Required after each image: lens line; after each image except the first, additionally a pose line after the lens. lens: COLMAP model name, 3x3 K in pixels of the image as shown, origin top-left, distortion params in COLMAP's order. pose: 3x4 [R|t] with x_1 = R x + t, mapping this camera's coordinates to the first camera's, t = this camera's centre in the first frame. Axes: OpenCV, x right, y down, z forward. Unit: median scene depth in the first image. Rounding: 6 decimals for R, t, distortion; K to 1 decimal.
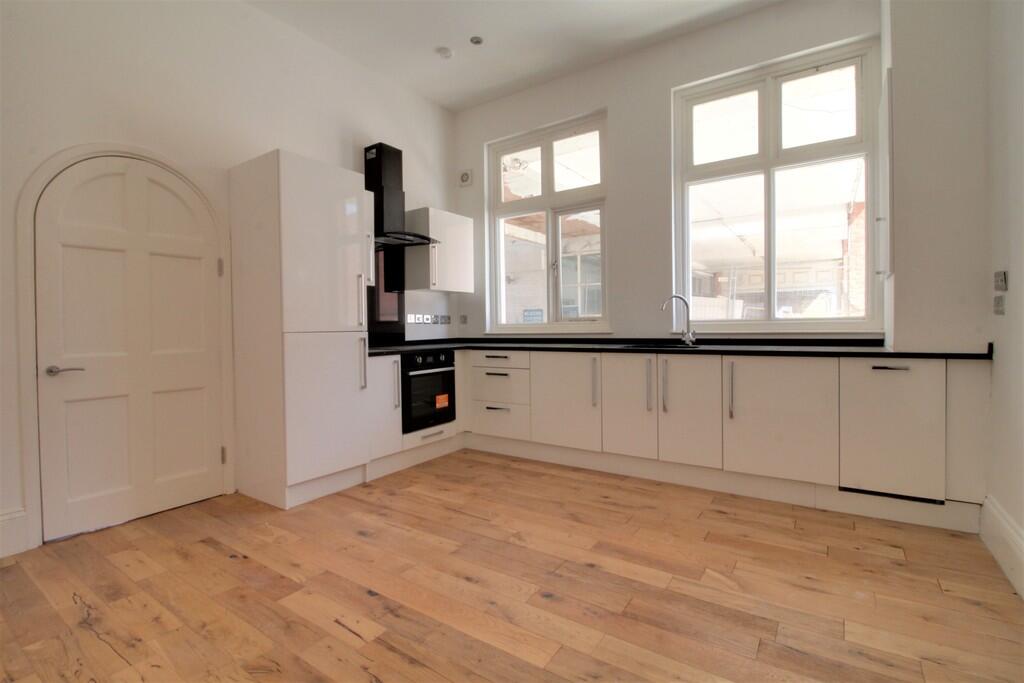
lens RADIAL K [[474.0, 0, 511.1], [0, 474.0, 334.6], [0, 0, 1]] dist [0.003243, -0.015500]
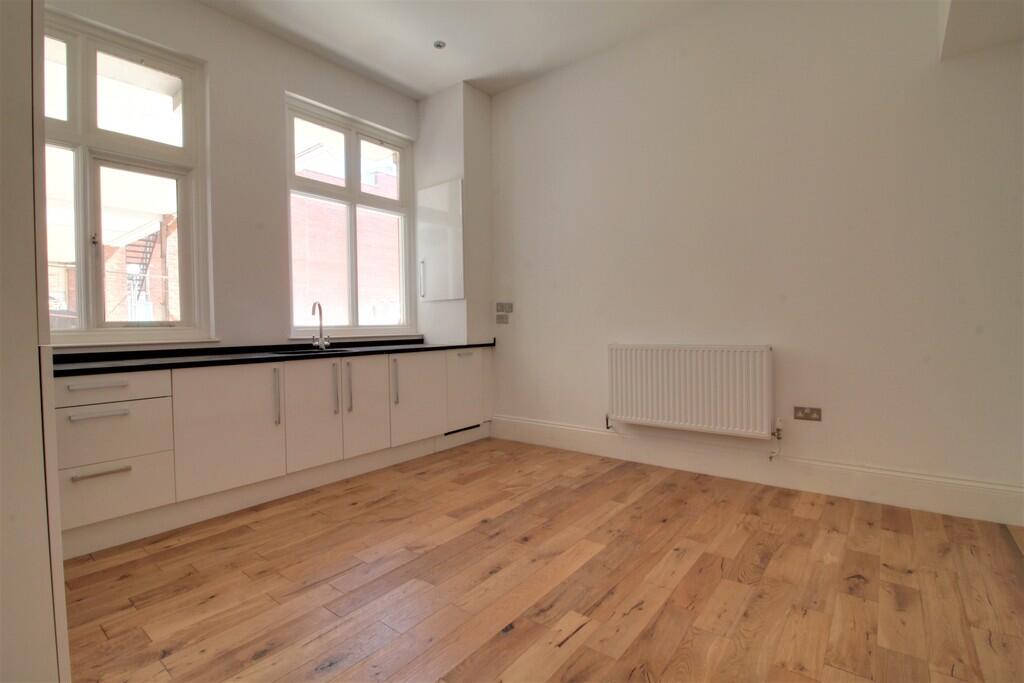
lens RADIAL K [[474.0, 0, 511.1], [0, 474.0, 334.6], [0, 0, 1]] dist [0.003243, -0.015500]
pose [[0.072232, -0.006815, 0.997365, -0.766769], [0.032693, 0.999455, 0.004462, -0.002294], [-0.996852, 0.032284, 0.072416, 0.599964]]
